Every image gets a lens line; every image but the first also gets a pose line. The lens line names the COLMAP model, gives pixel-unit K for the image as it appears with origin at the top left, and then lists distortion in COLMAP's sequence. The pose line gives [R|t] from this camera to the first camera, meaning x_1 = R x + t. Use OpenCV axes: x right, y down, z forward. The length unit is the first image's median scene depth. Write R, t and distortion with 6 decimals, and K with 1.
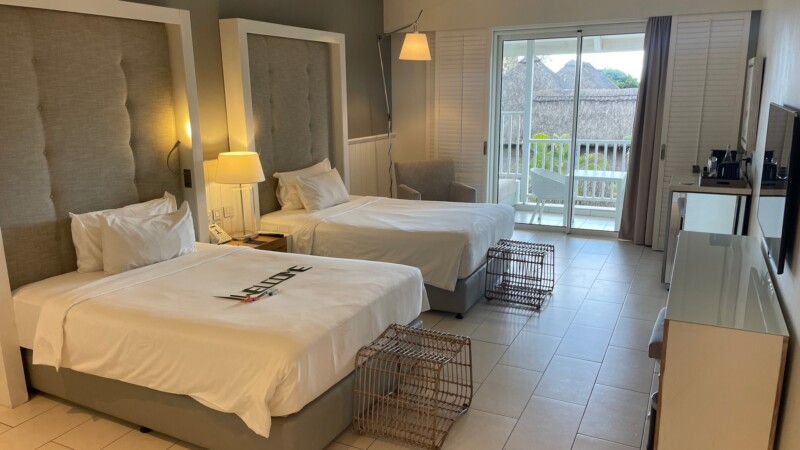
lens RADIAL K [[613.9, 0, 398.5], [0, 613.9, 226.1], [0, 0, 1]] dist [0.083246, -0.109751]
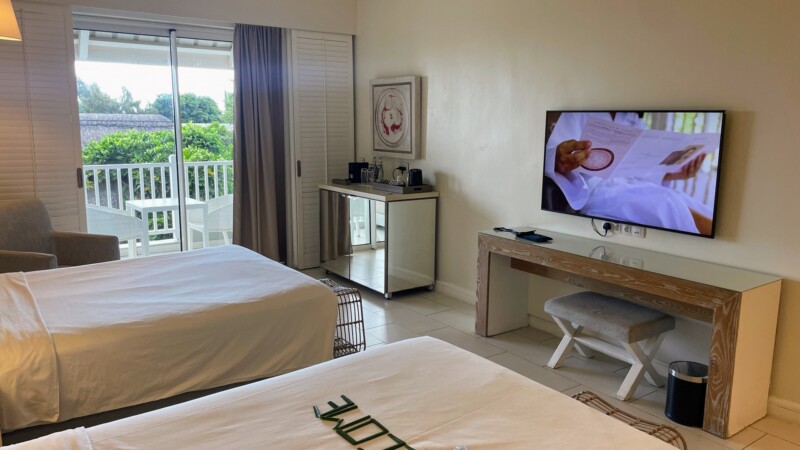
lens RADIAL K [[613.9, 0, 408.0], [0, 613.9, 219.4], [0, 0, 1]] dist [0.083246, -0.109751]
pose [[0.474348, -0.126181, 0.871247, -0.419780], [0.170961, 0.984037, 0.049437, -0.075791], [-0.863578, 0.125499, 0.488348, 0.499483]]
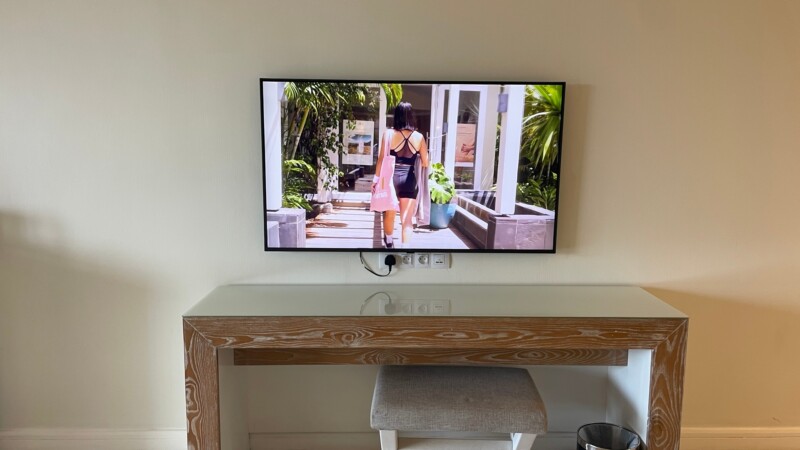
lens RADIAL K [[613.9, 0, 398.7], [0, 613.9, 224.5], [0, 0, 1]] dist [0.083246, -0.109751]
pose [[-0.445250, -0.115736, 0.887895, -0.072407], [0.189948, 0.956834, 0.219974, -0.123458], [-0.875027, 0.266597, -0.404047, 0.852969]]
